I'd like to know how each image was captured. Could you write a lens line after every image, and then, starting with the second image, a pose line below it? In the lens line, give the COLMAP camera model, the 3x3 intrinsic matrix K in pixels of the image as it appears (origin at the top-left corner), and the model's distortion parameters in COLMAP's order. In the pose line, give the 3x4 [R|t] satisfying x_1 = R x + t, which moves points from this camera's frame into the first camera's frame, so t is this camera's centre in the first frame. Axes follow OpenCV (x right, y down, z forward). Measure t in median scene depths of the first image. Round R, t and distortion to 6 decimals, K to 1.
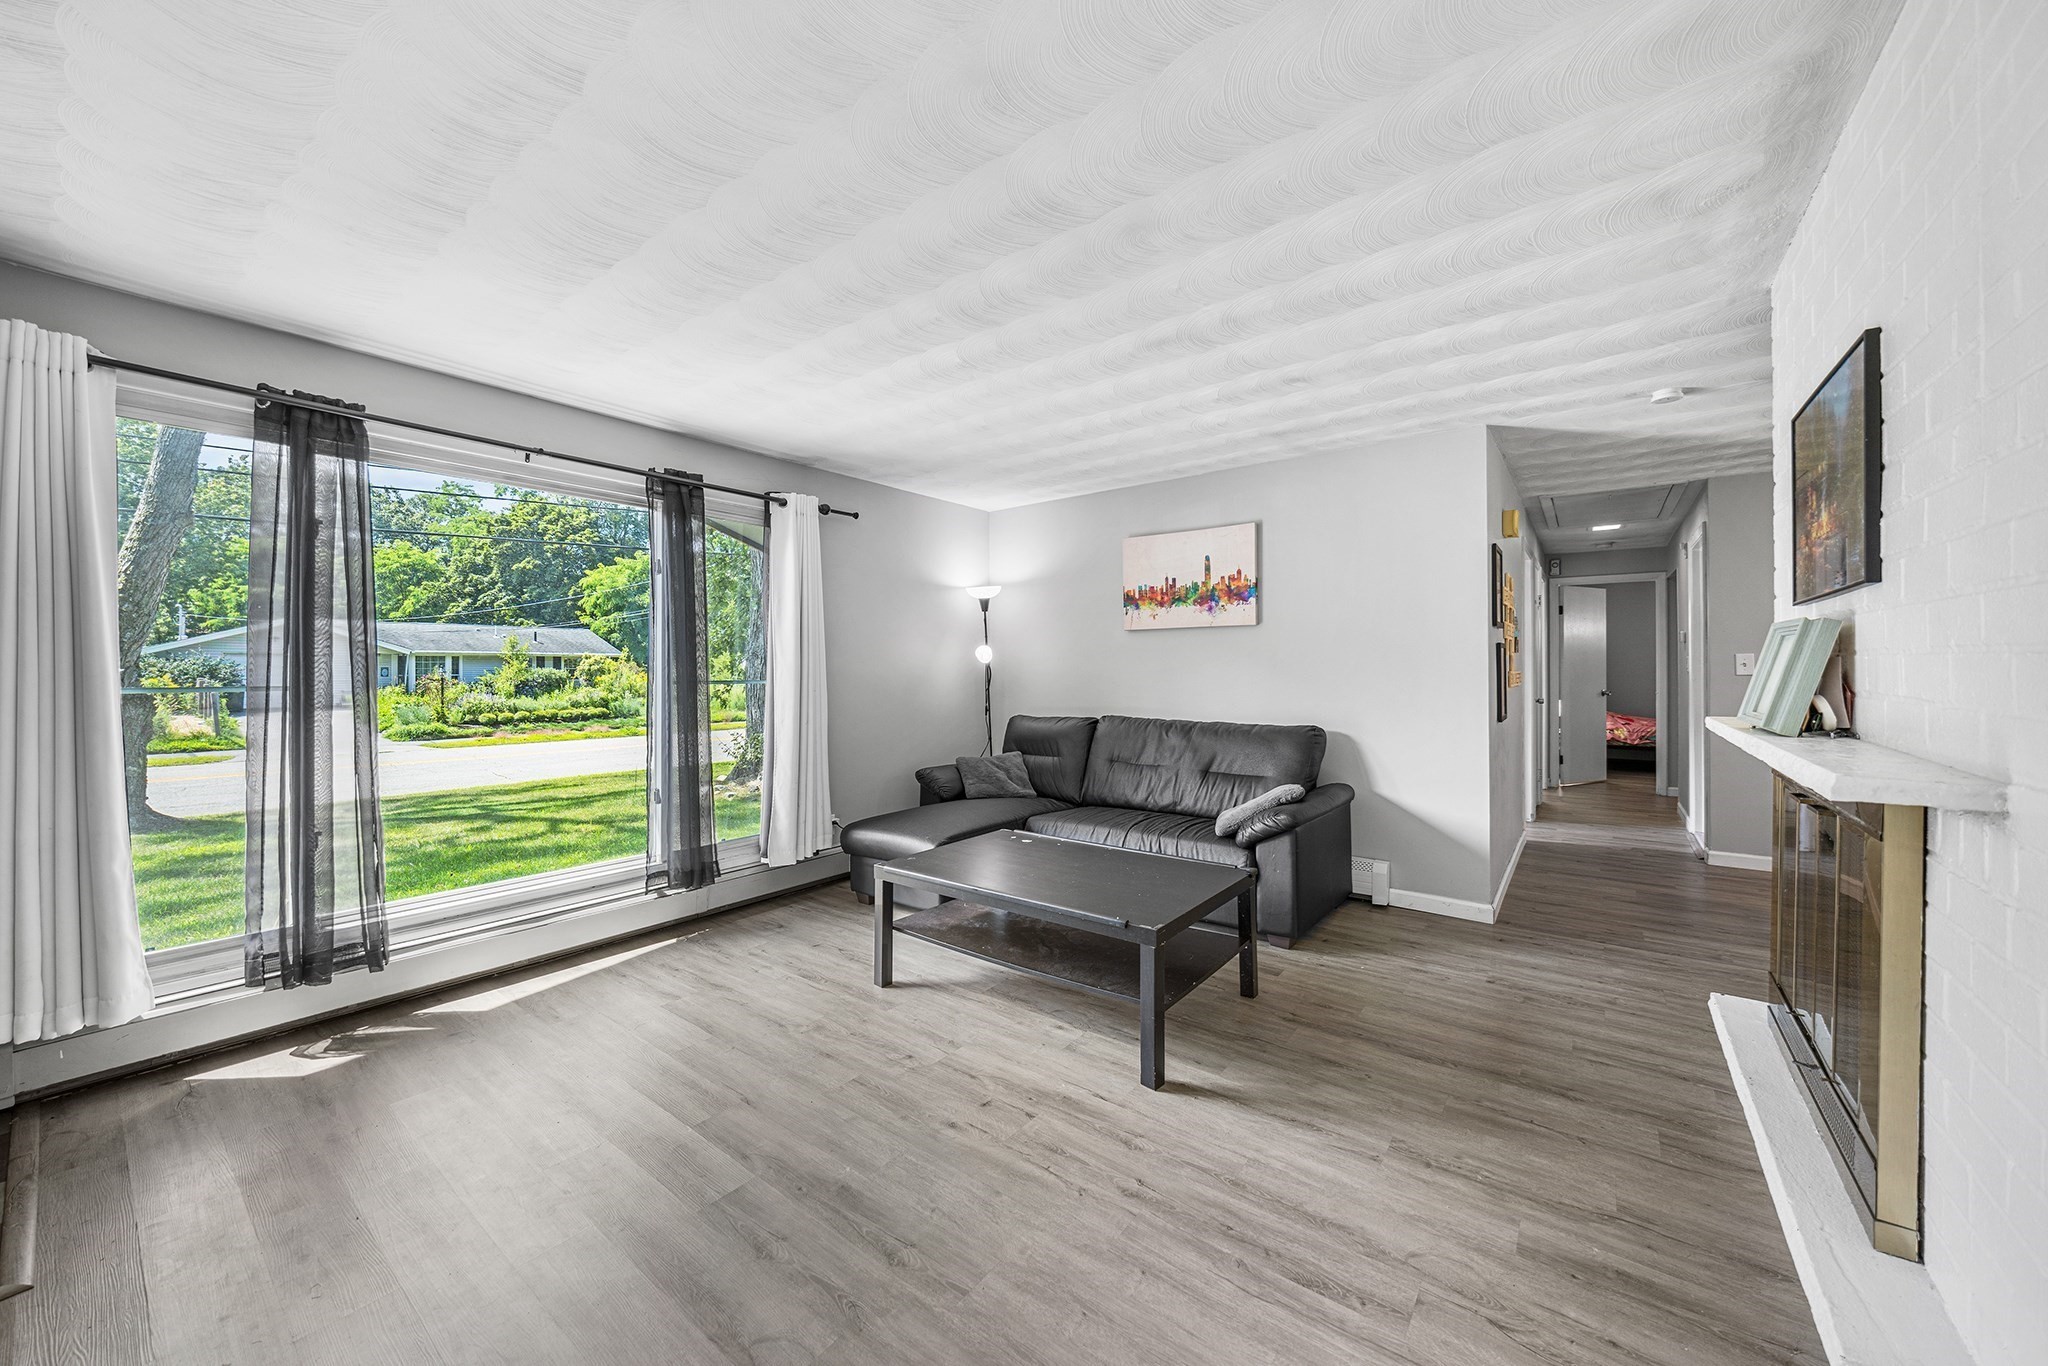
lens RADIAL K [[745.0, 0, 1009.2], [0, 745.0, 678.9], [0, 0, 1]] dist [-0.003283, -0.000961]
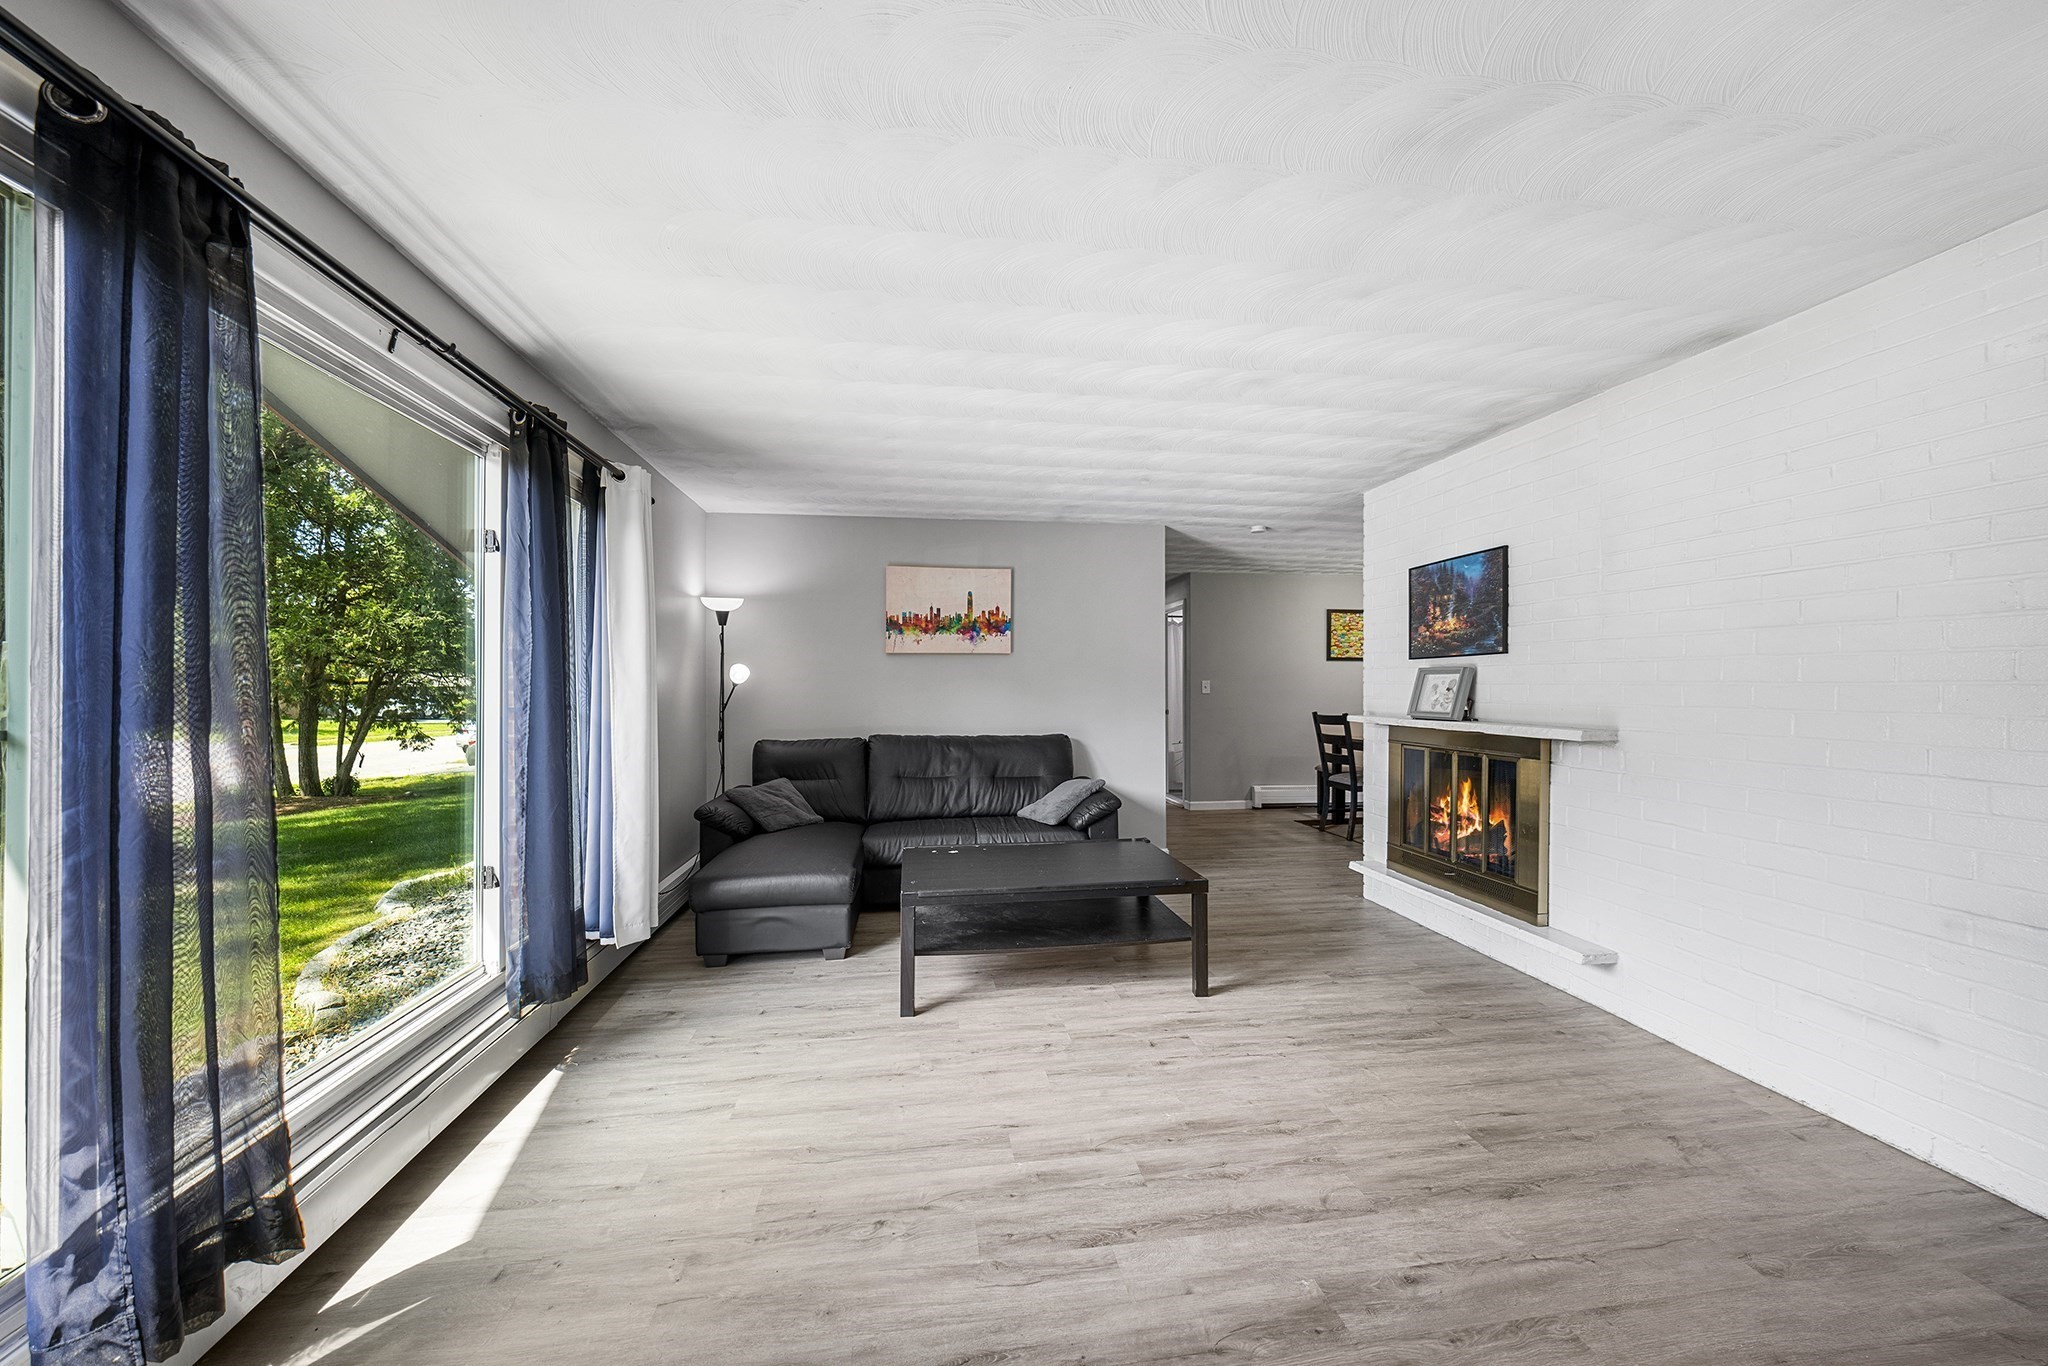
lens RADIAL K [[745.0, 0, 1019.6], [0, 745.0, 698.2], [0, 0, 1]] dist [-0.003283, -0.000961]
pose [[0.696047, -0.007134, 0.717960, -0.727122], [0.009280, 0.999957, 0.000940, -0.001743], [-0.717936, 0.006008, 0.696083, 0.206162]]
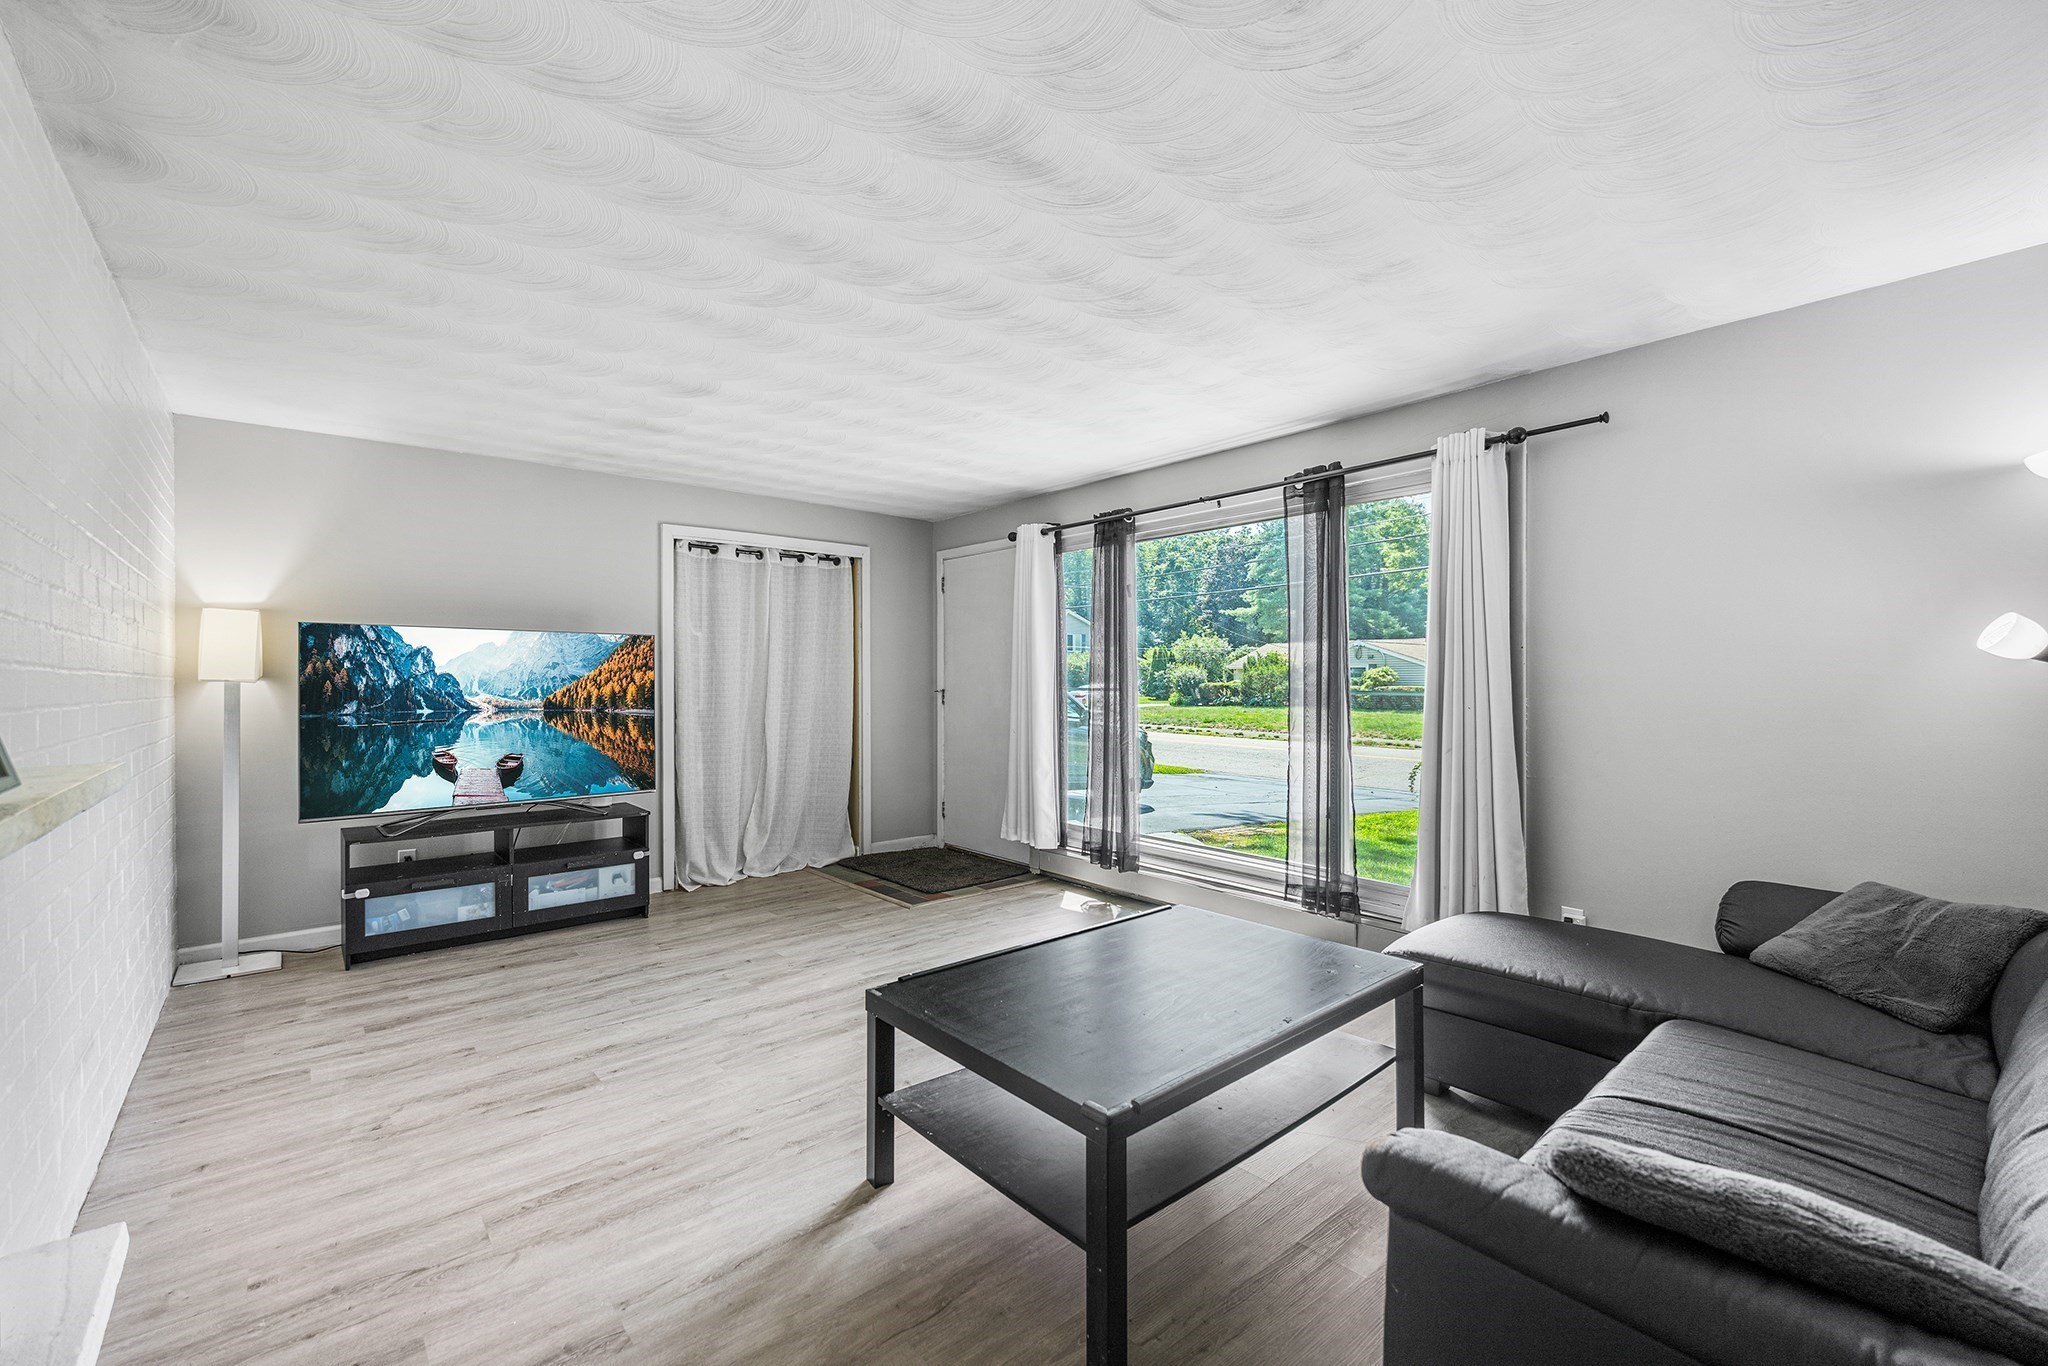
lens RADIAL K [[868.4, 0, 1034.0], [0, 868.4, 686.9], [0, 0, 1]] dist [-0.000213, -0.000268]
pose [[-0.189791, 0.006368, -0.981804, 0.787780], [-0.011471, 0.999896, 0.008703, -0.007433], [0.981758, 0.012913, -0.189698, 0.962290]]
